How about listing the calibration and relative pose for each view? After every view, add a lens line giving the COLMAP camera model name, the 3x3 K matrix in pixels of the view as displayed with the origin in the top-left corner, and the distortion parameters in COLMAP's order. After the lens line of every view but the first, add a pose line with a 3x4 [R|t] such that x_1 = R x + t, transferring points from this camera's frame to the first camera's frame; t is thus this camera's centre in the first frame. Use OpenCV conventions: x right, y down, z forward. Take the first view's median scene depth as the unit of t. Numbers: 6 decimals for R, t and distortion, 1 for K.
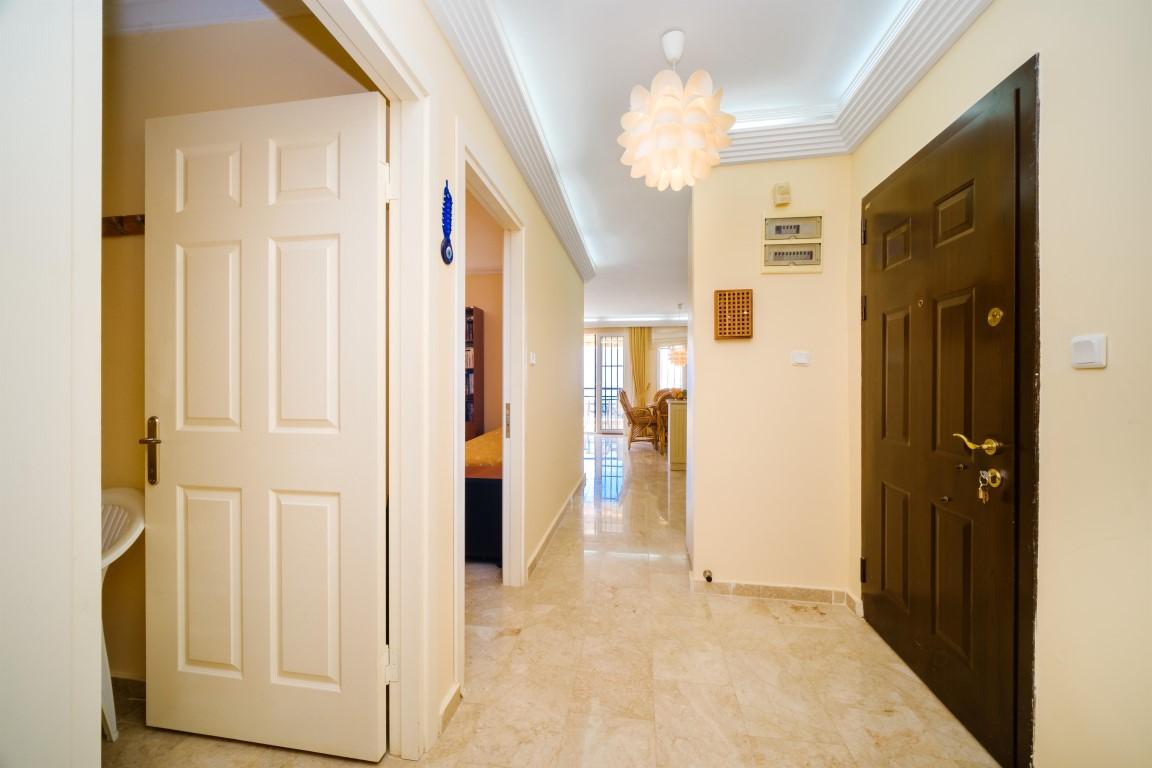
lens RADIAL K [[454.3, 0, 566.9], [0, 454.3, 385.2], [0, 0, 1]] dist [-0.018094, -0.000518]
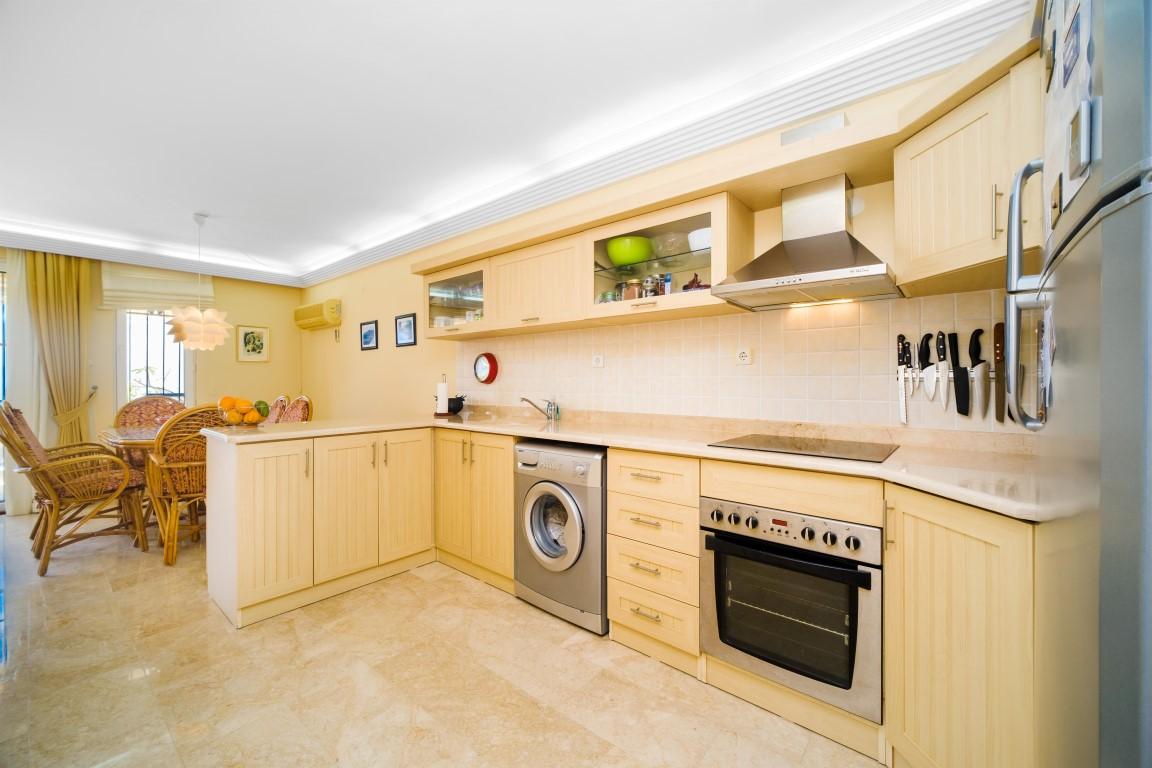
lens RADIAL K [[454.3, 0, 572.8], [0, 454.3, 384.4], [0, 0, 1]] dist [-0.018094, -0.000518]
pose [[0.502958, -0.013108, 0.864212, 0.040845], [0.011952, 0.999895, 0.008210, -0.005381], [-0.864228, 0.006200, 0.503062, 0.382135]]
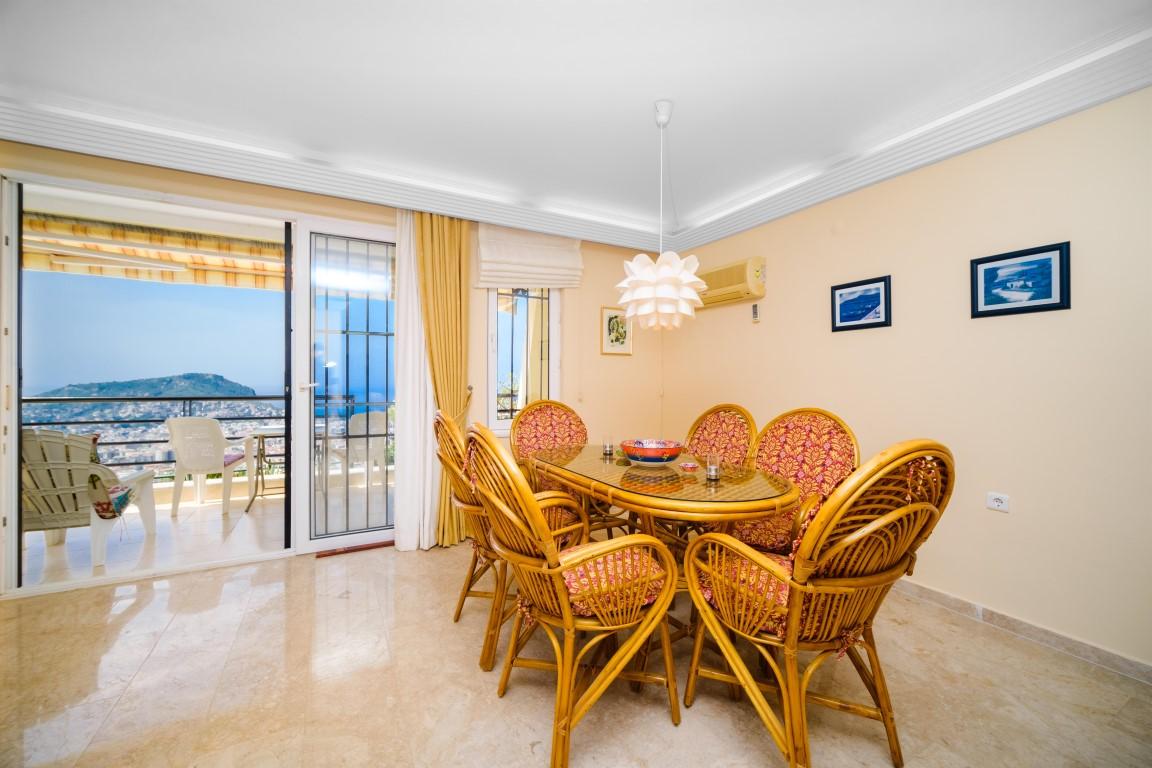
lens RADIAL K [[454.3, 0, 579.8], [0, 454.3, 382.0], [0, 0, 1]] dist [-0.018094, -0.000518]
pose [[0.795209, -0.001933, 0.606332, 0.038636], [0.003951, 0.999990, -0.001994, -0.007897], [-0.606323, 0.003981, 0.795209, 0.696082]]
